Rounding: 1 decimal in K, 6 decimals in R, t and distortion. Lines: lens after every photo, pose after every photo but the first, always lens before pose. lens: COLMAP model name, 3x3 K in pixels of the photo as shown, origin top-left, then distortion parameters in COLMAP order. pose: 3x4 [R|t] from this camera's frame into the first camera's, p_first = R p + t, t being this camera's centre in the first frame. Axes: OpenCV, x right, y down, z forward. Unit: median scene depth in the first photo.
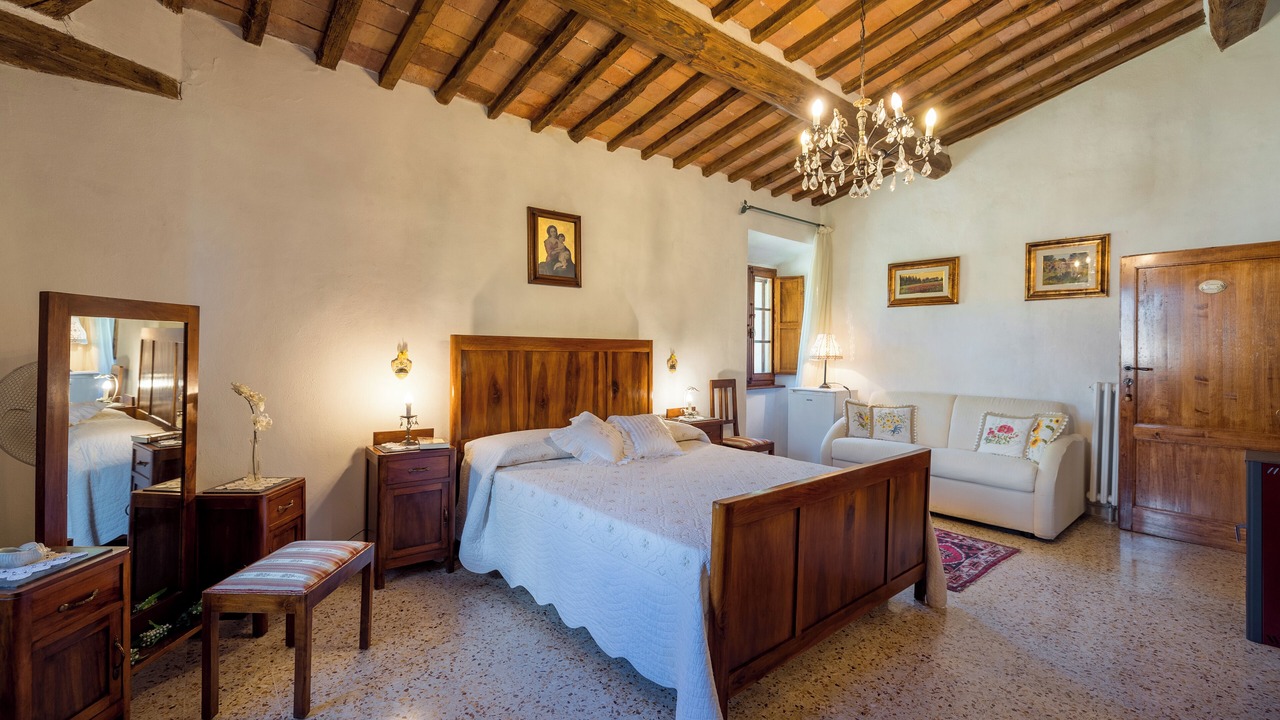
lens RADIAL K [[536.7, 0, 637.1], [0, 536.7, 354.4], [0, 0, 1]] dist [0.000752, -0.000381]
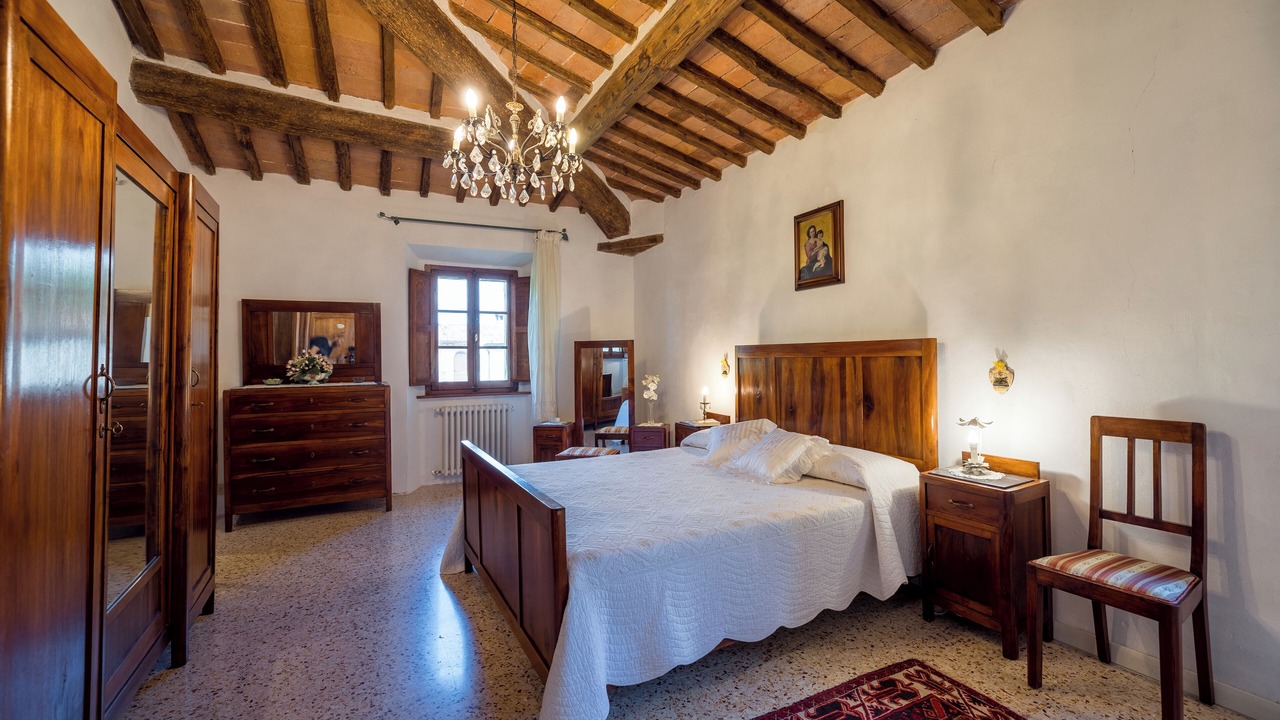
lens RADIAL K [[536.7, 0, 637.1], [0, 536.7, 354.4], [0, 0, 1]] dist [0.000752, -0.000381]
pose [[-0.208839, -0.013489, -0.977857, 0.807859], [0.001222, 0.999900, -0.014054, 0.001898], [0.977949, -0.004130, -0.208802, 0.863020]]
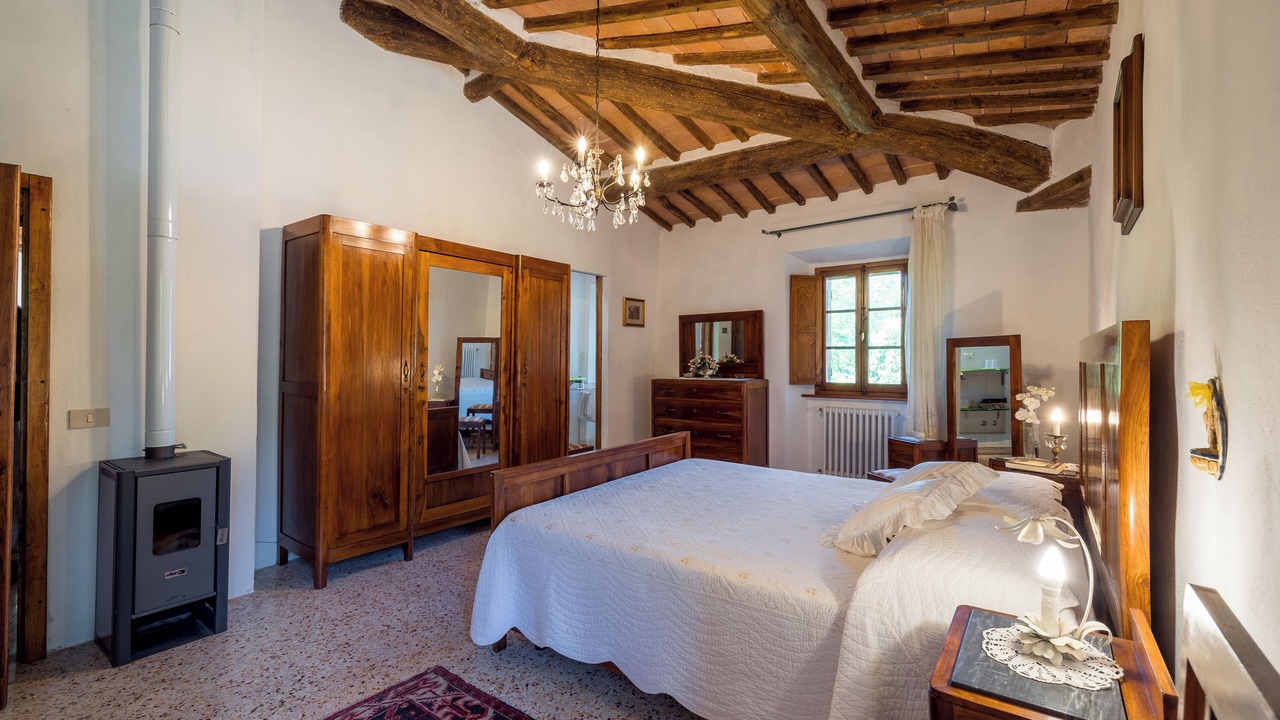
lens RADIAL K [[536.7, 0, 637.1], [0, 536.7, 354.4], [0, 0, 1]] dist [0.000752, -0.000381]
pose [[-0.974009, -0.013351, -0.226116, 0.362507], [-0.012446, 0.999908, -0.005429, -0.005976], [0.226168, -0.002474, -0.974085, 1.321950]]
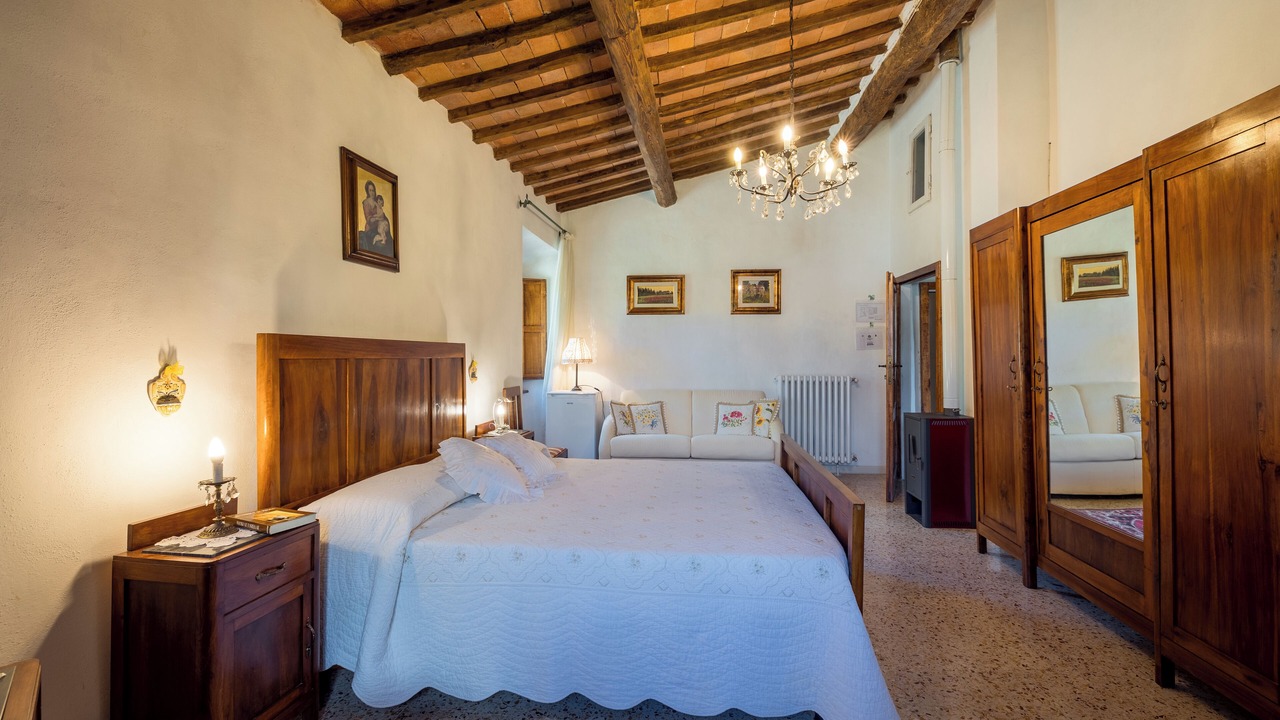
lens RADIAL K [[536.7, 0, 637.1], [0, 536.7, 354.4], [0, 0, 1]] dist [0.000752, -0.000381]
pose [[0.733843, -0.010171, 0.679242, -0.370004], [0.015071, 0.999886, -0.001310, -0.005327], [-0.679151, 0.011198, 0.733913, 0.234332]]
